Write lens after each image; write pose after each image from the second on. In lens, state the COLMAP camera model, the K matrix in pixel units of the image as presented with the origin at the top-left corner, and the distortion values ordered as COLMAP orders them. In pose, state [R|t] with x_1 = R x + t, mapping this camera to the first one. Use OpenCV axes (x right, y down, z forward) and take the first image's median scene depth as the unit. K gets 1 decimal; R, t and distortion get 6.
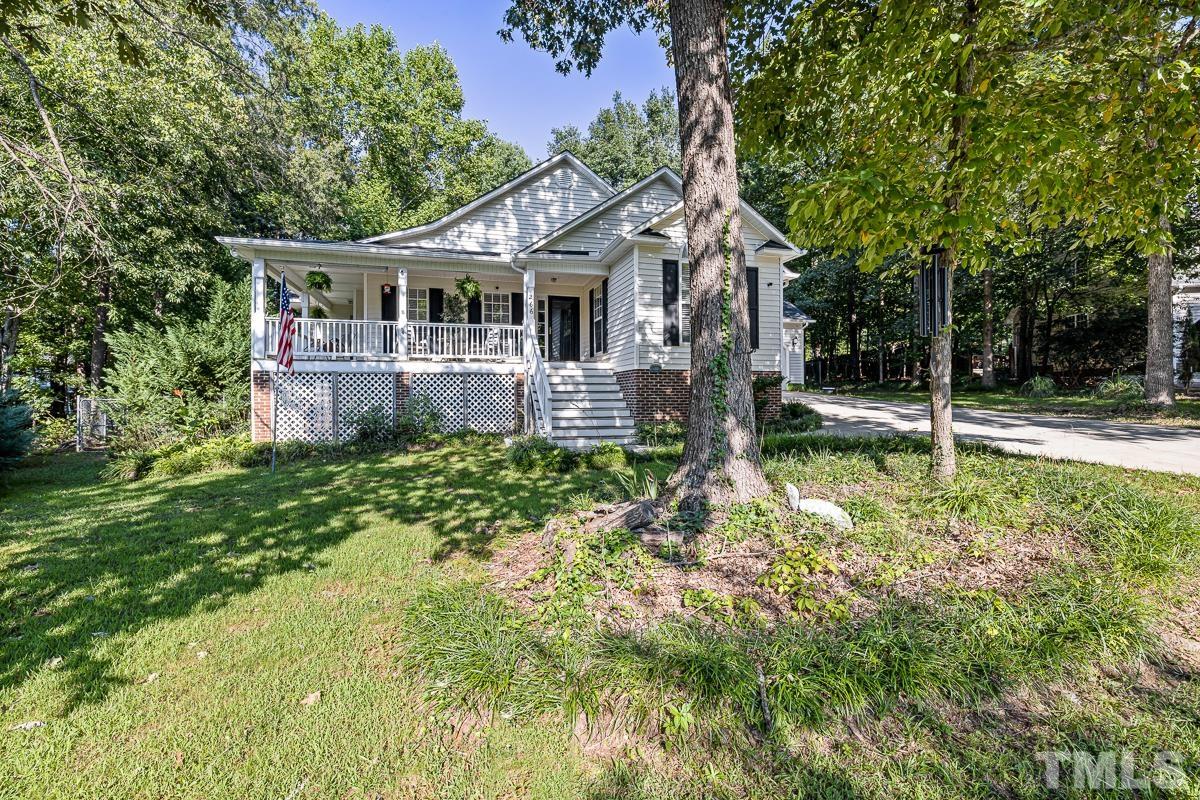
lens RADIAL K [[503.5, 0, 594.6], [0, 503.5, 387.3], [0, 0, 1]] dist [-0.003107, -0.000527]
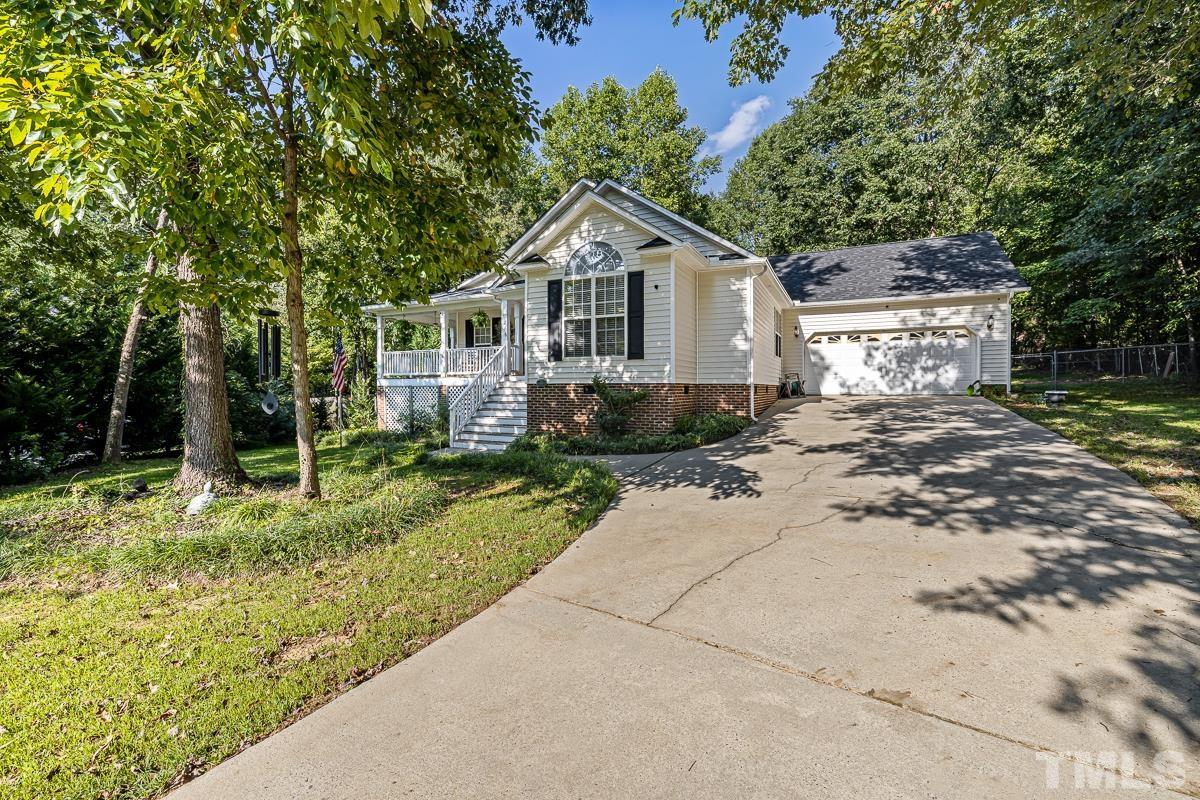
lens RADIAL K [[503.5, 0, 594.6], [0, 503.5, 387.3], [0, 0, 1]] dist [-0.003107, -0.000527]
pose [[0.736244, 0.001143, -0.676716, 0.930049], [0.012480, 0.999806, 0.015267, -0.043116], [0.676602, -0.019686, 0.736086, 0.275217]]
